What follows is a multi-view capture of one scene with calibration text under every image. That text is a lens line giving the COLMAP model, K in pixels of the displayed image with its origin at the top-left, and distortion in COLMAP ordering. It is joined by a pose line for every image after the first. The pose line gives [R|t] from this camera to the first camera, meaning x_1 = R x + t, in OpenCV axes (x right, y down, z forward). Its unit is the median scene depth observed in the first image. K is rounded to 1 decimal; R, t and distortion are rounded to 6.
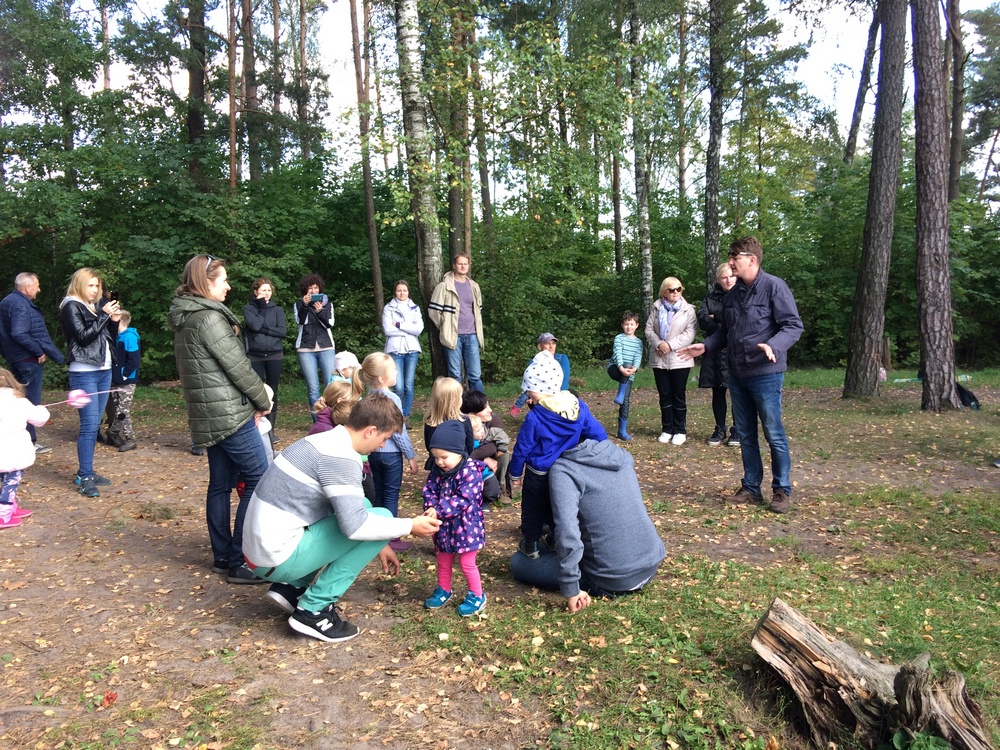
lens RADIAL K [[846.8, 0, 529.4], [0, 846.8, 358.8], [0, 0, 1]] dist [0.064766, -0.070408]
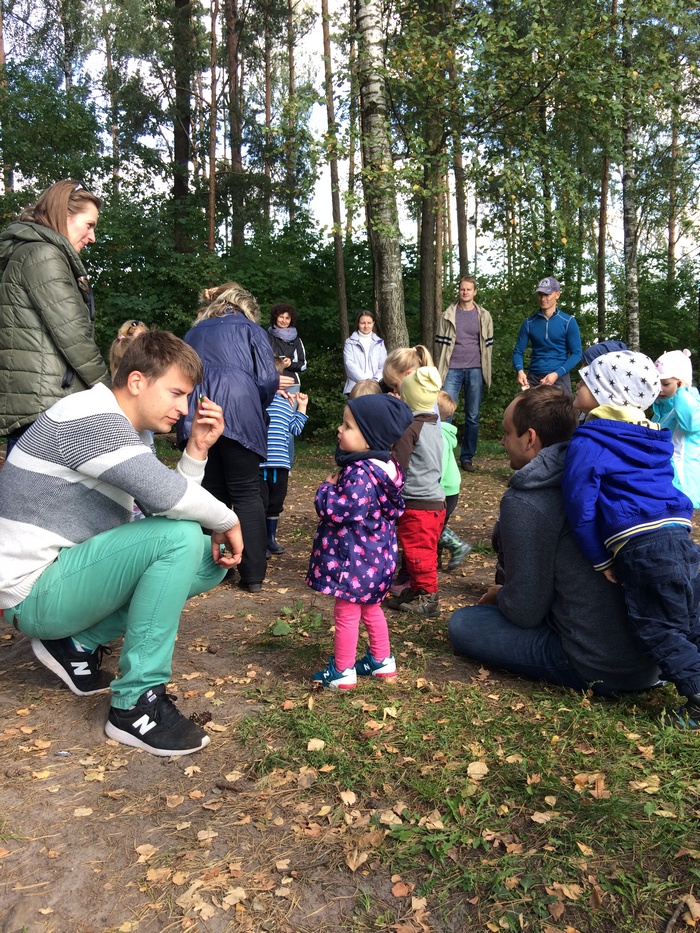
lens RADIAL K [[790.0, 0, 376.1], [0, 790.0, 465.6], [0, 0, 1]] dist [0.064766, -0.070408]
pose [[0.986333, 0.023673, -0.163054, 0.009174], [-0.019185, 0.999394, 0.029047, 0.045593], [0.163643, -0.025522, 0.986189, 0.182725]]
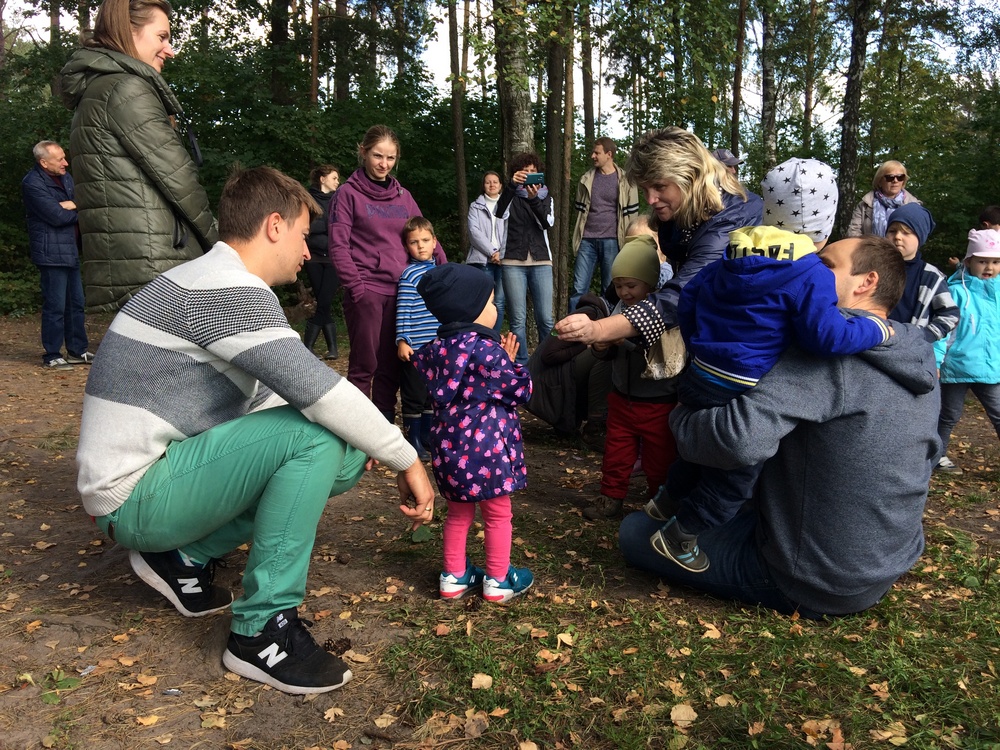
lens RADIAL K [[846.8, 0, 522.2], [0, 846.8, 366.4], [0, 0, 1]] dist [0.064766, -0.070408]
pose [[0.992044, 0.039176, -0.119638, -0.010513], [-0.032867, 0.997986, 0.054256, 0.046055], [0.121522, -0.049892, 0.991334, 0.203847]]
